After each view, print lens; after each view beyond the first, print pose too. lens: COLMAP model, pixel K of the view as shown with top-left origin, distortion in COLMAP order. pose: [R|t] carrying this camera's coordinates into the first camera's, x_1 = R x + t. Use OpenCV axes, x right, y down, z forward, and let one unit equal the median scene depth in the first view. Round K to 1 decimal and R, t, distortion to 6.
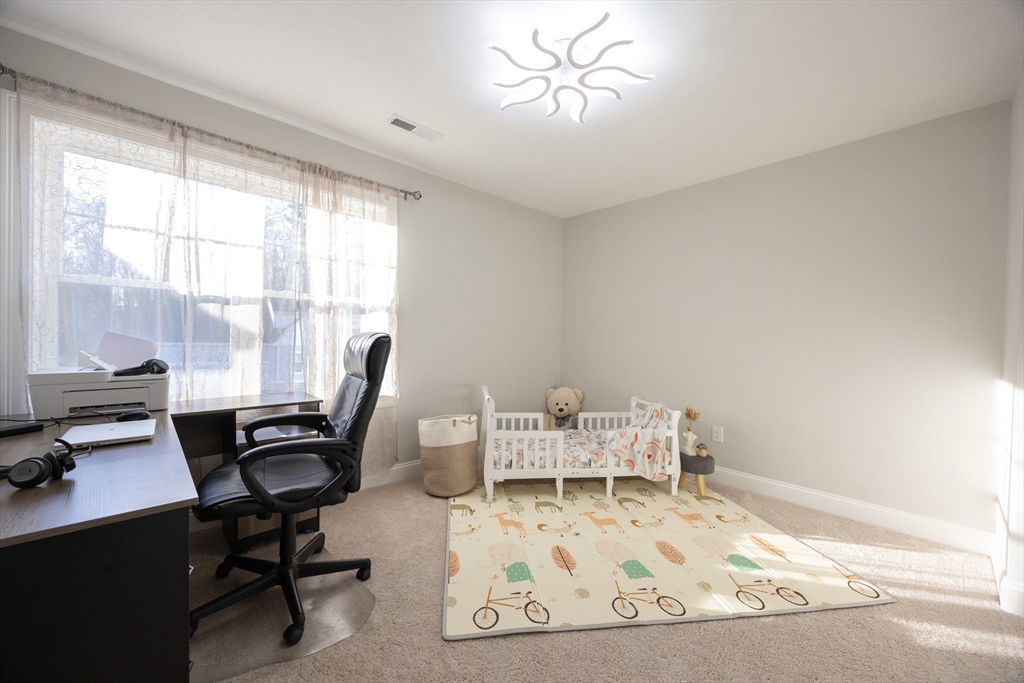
lens RADIAL K [[398.9, 0, 507.5], [0, 398.9, 344.8], [0, 0, 1]] dist [0.004652, -0.000962]
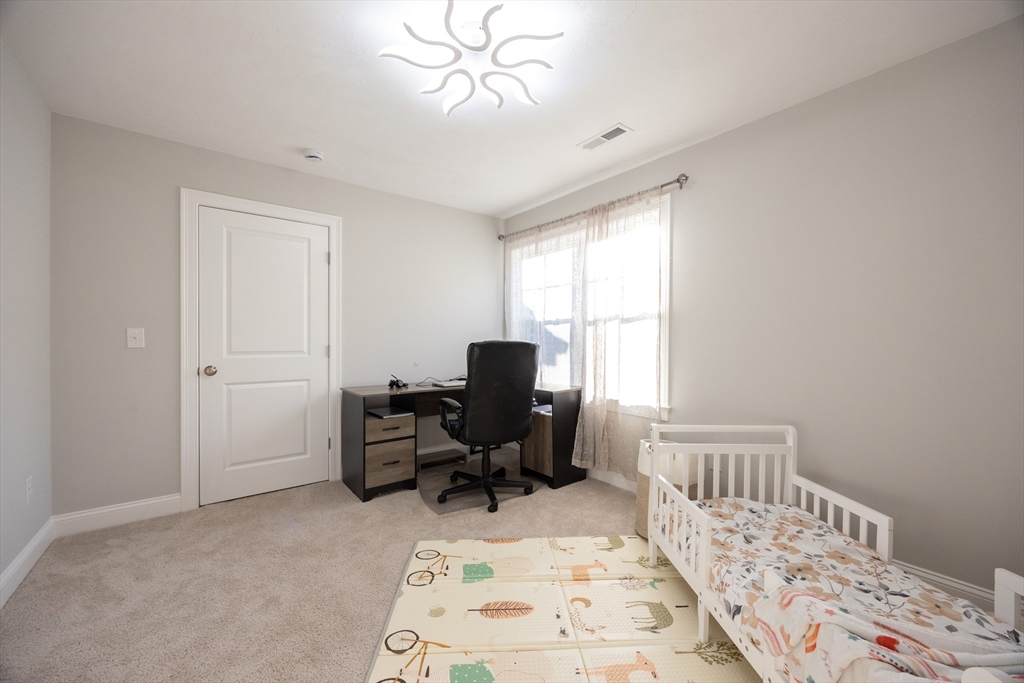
lens RADIAL K [[398.9, 0, 520.6], [0, 398.9, 344.4], [0, 0, 1]] dist [0.004652, -0.000962]
pose [[-0.083348, -0.004135, -0.996512, 0.834031], [-0.023128, 0.999730, -0.002214, -0.014862], [0.996252, 0.022863, -0.083422, 0.938823]]
